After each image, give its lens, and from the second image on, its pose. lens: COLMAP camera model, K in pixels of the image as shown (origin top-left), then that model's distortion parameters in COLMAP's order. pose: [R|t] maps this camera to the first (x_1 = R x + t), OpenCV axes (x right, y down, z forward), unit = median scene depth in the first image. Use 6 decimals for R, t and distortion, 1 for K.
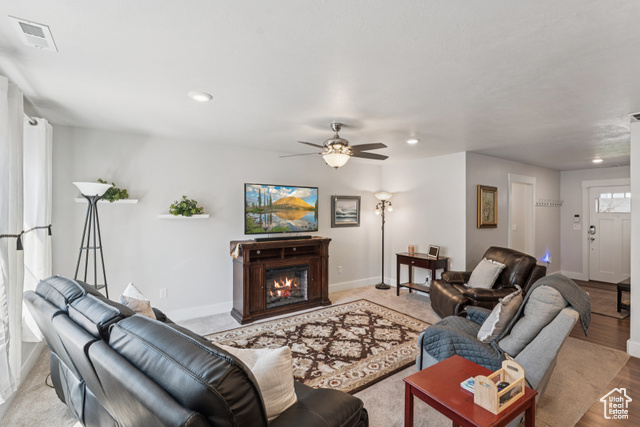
lens RADIAL K [[300.3, 0, 320.0], [0, 300.3, 213.5], [0, 0, 1]] dist [0.000161, -0.000050]
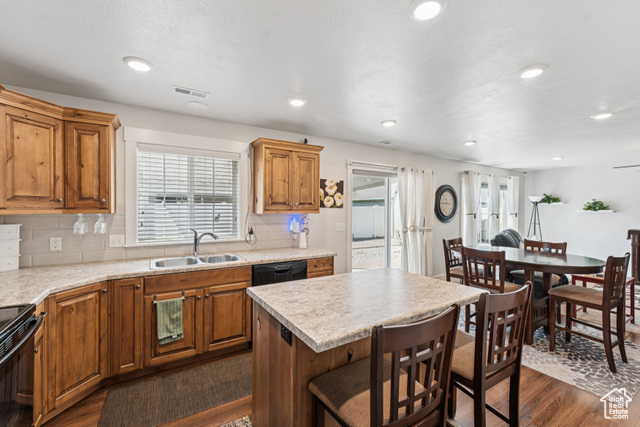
lens RADIAL K [[274.8, 0, 322.8], [0, 274.8, 210.7], [0, 0, 1]] dist [0.000973, 0.000093]
pose [[-0.018607, -0.002281, -0.999824, 1.170608], [-0.014466, 0.999893, -0.002012, 0.033155], [0.999722, 0.014426, -0.018638, -0.514069]]
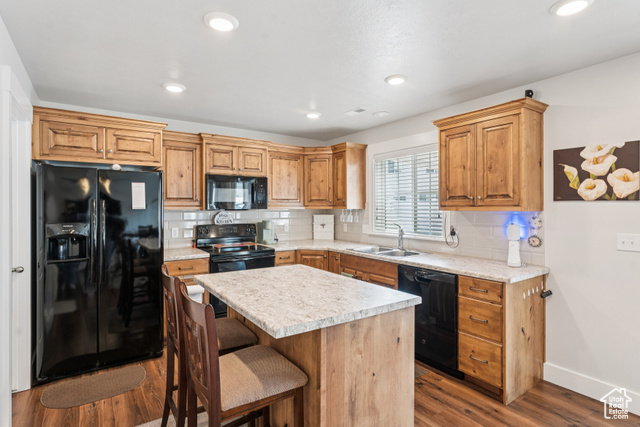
lens RADIAL K [[330.0, 0, 322.5], [0, 330.0, 207.4], [0, 0, 1]] dist [0.000017, 0.000192]
pose [[-0.999346, -0.007127, -0.035445, 0.666693], [-0.007472, 0.999926, 0.009606, 0.029504], [0.035374, 0.009865, -0.999325, 0.113542]]
